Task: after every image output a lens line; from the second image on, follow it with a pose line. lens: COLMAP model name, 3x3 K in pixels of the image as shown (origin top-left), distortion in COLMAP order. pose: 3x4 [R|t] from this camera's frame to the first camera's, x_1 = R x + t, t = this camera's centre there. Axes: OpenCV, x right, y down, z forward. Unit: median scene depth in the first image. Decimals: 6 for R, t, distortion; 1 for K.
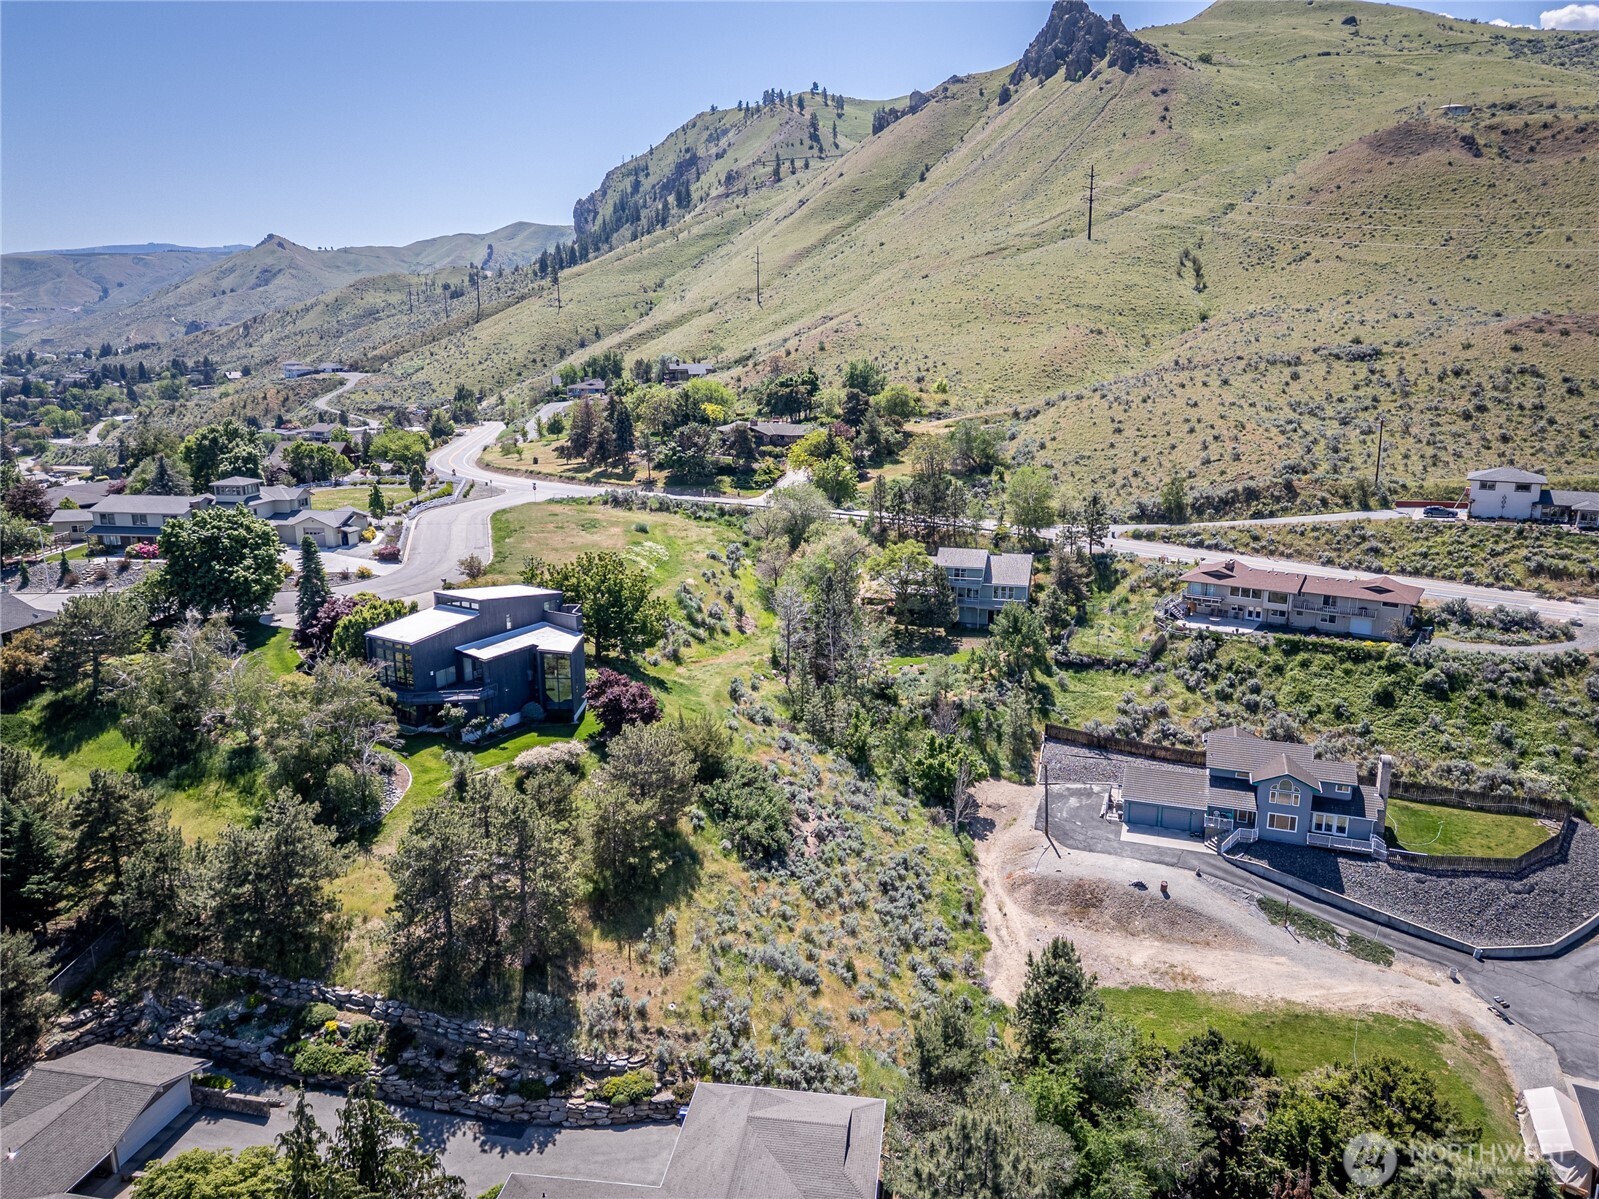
lens RADIAL K [[1121.3, 0, 800.4], [0, 1121.3, 594.4], [0, 0, 1]] dist [0.070662, -0.060010]
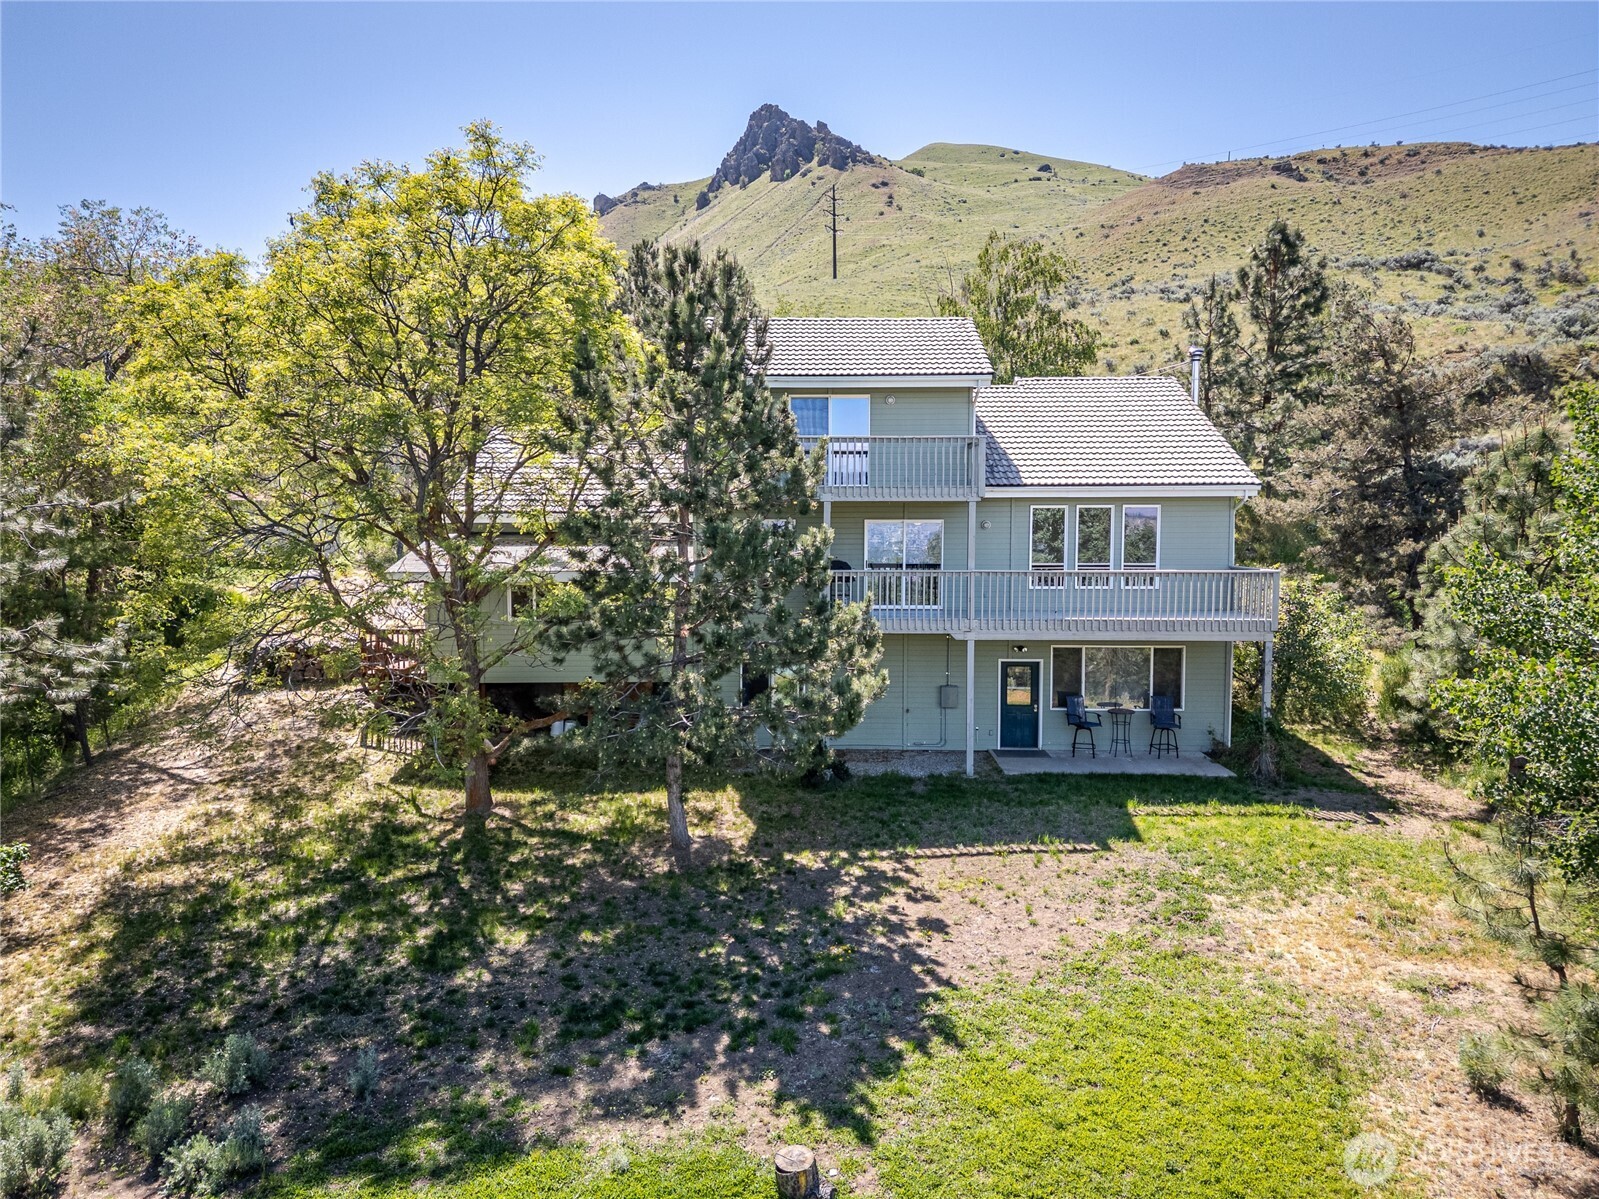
lens RADIAL K [[1121.3, 0, 800.4], [0, 1121.3, 594.4], [0, 0, 1]] dist [0.070662, -0.060010]
pose [[0.965998, -0.013106, 0.258216, 0.024750], [0.057298, 0.984733, -0.164373, 0.007392], [-0.252119, 0.173580, 0.952001, 0.215822]]
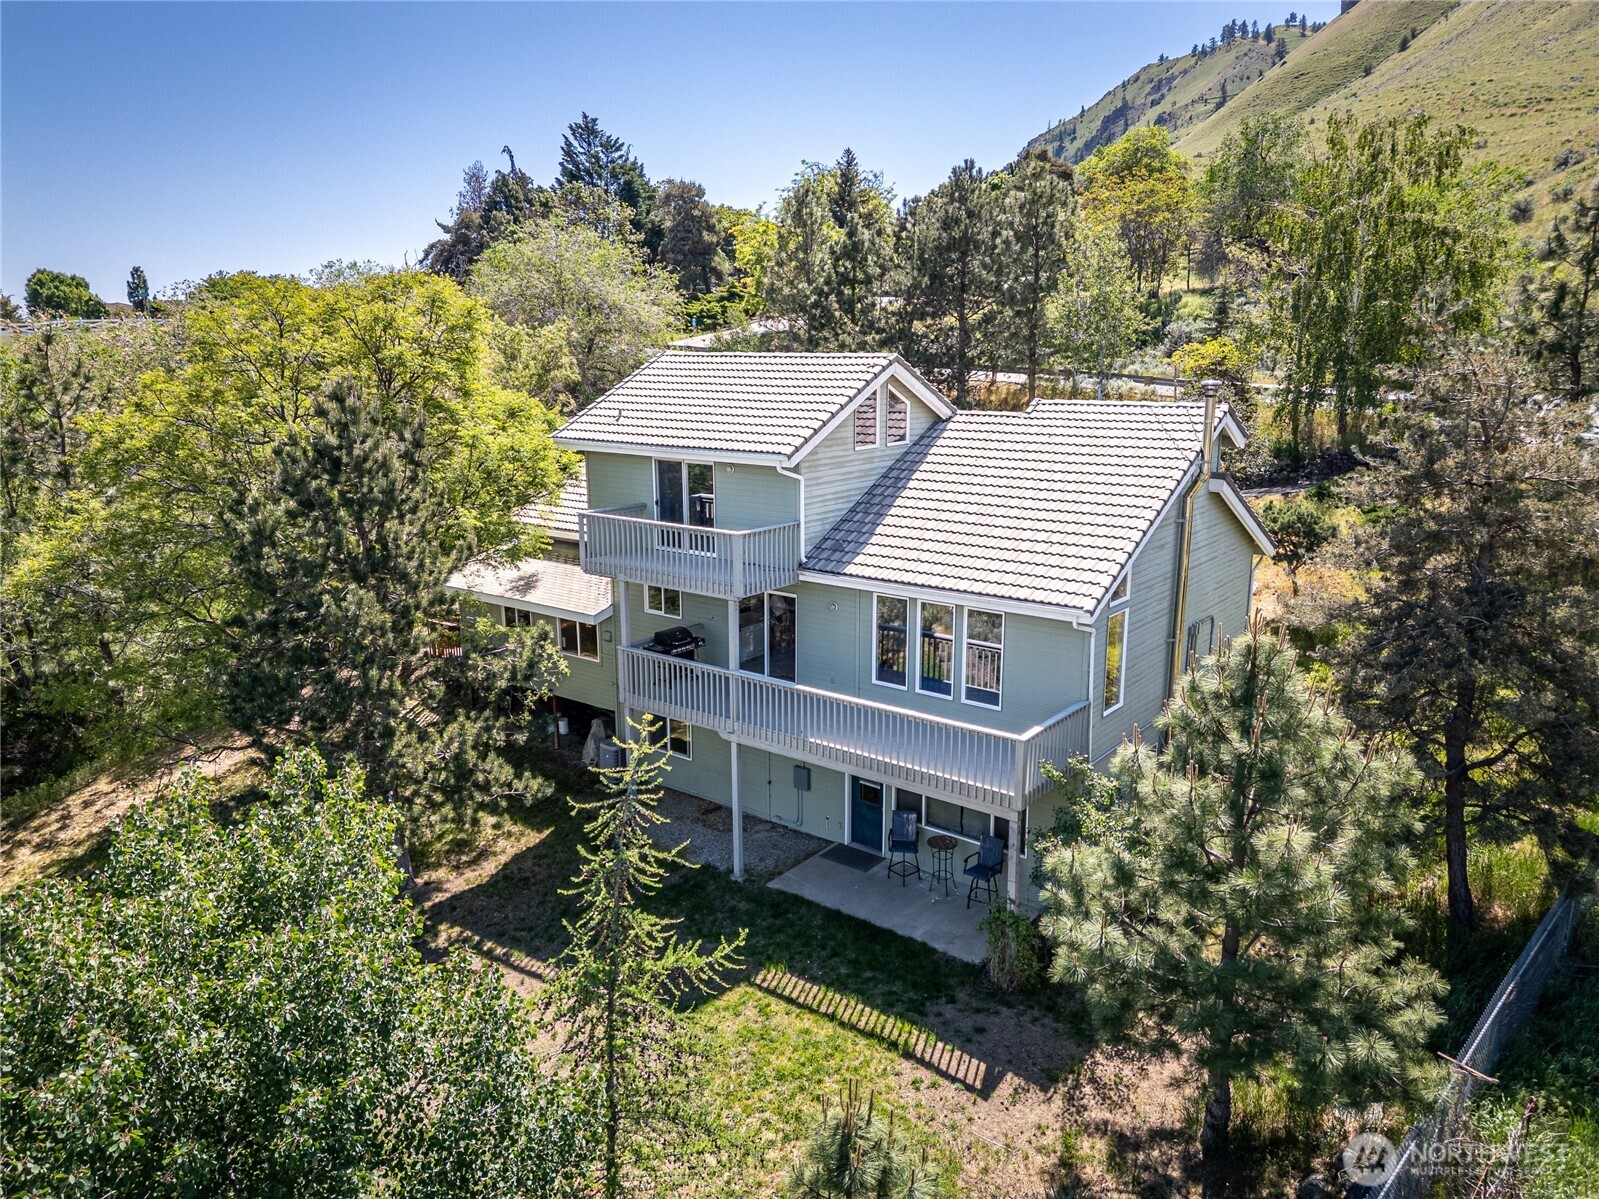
lens RADIAL K [[1121.3, 0, 800.4], [0, 1121.3, 594.4], [0, 0, 1]] dist [0.070662, -0.060010]
pose [[0.924260, 0.082850, -0.372666, 0.055043], [-0.087736, 0.996136, 0.003862, -0.002017], [0.371546, 0.029126, 0.927958, 0.218188]]
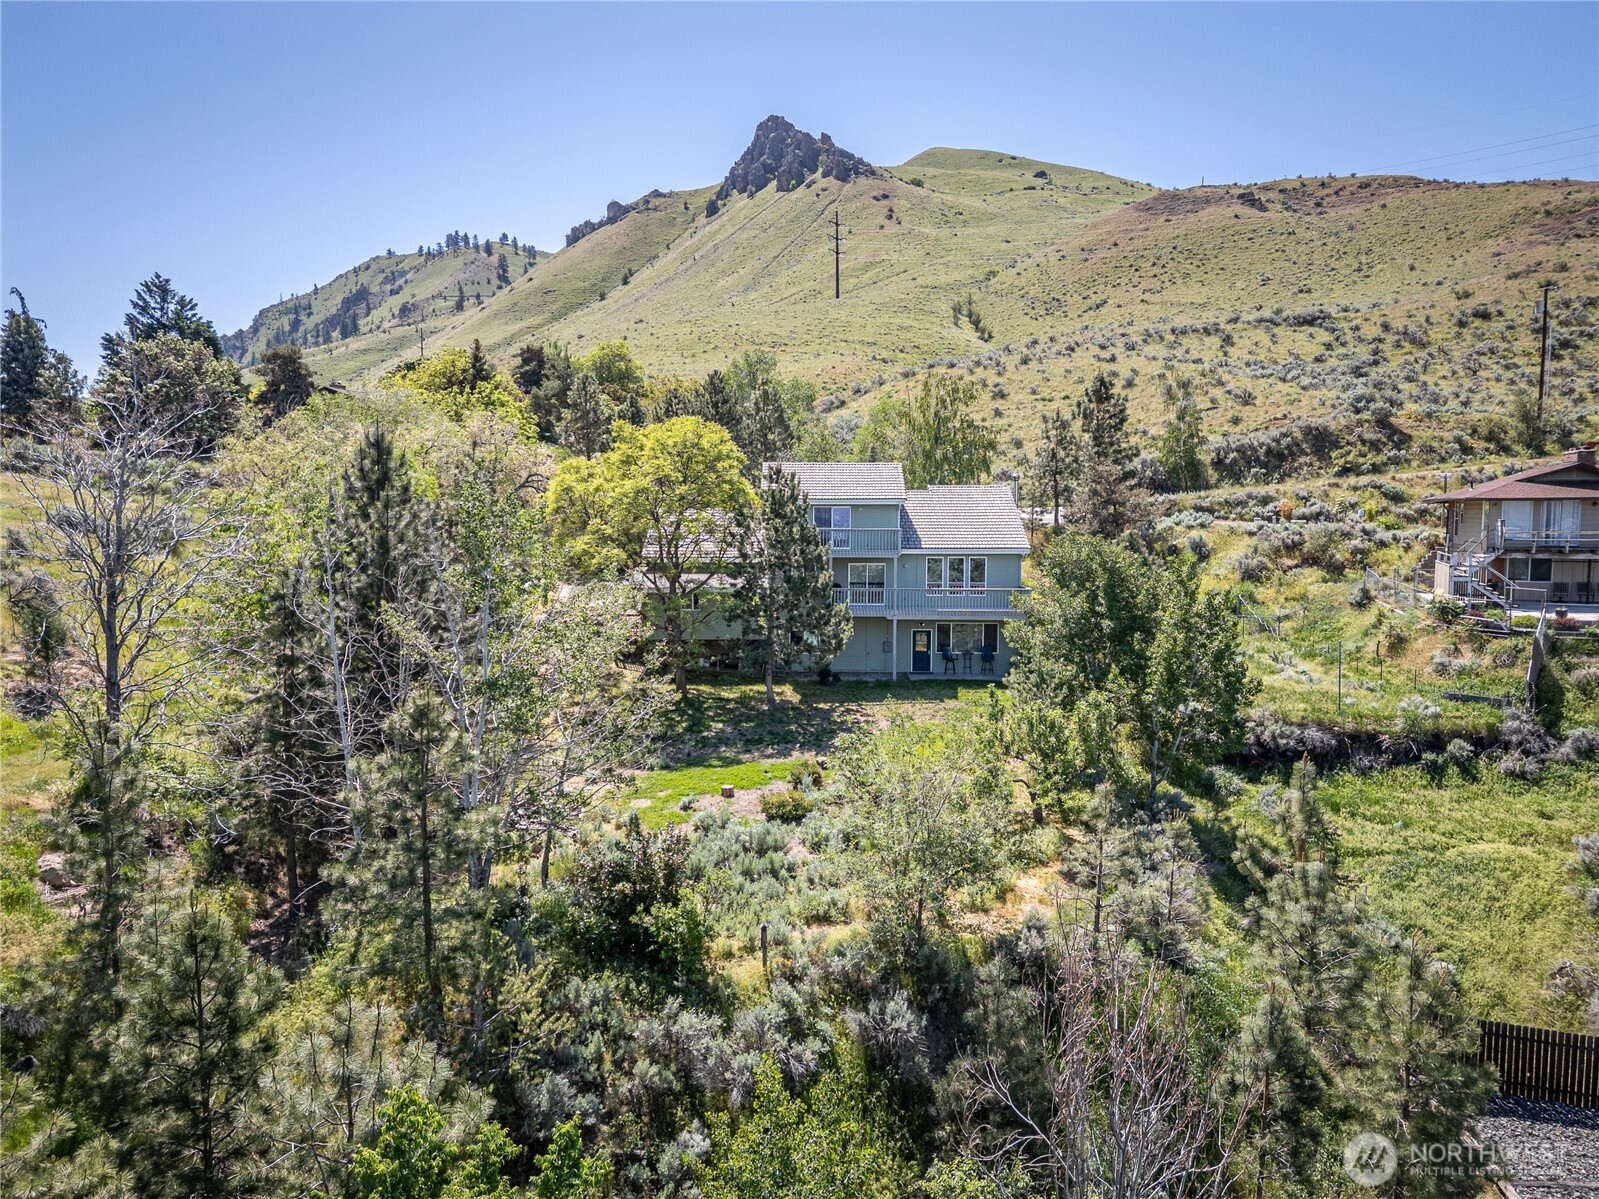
lens RADIAL K [[1121.3, 0, 800.4], [0, 1121.3, 594.4], [0, 0, 1]] dist [0.070662, -0.060010]
pose [[0.966580, -0.013229, 0.256025, 0.011764], [0.054549, 0.986412, -0.154973, 0.013733], [-0.250496, 0.163760, 0.954167, 0.172246]]
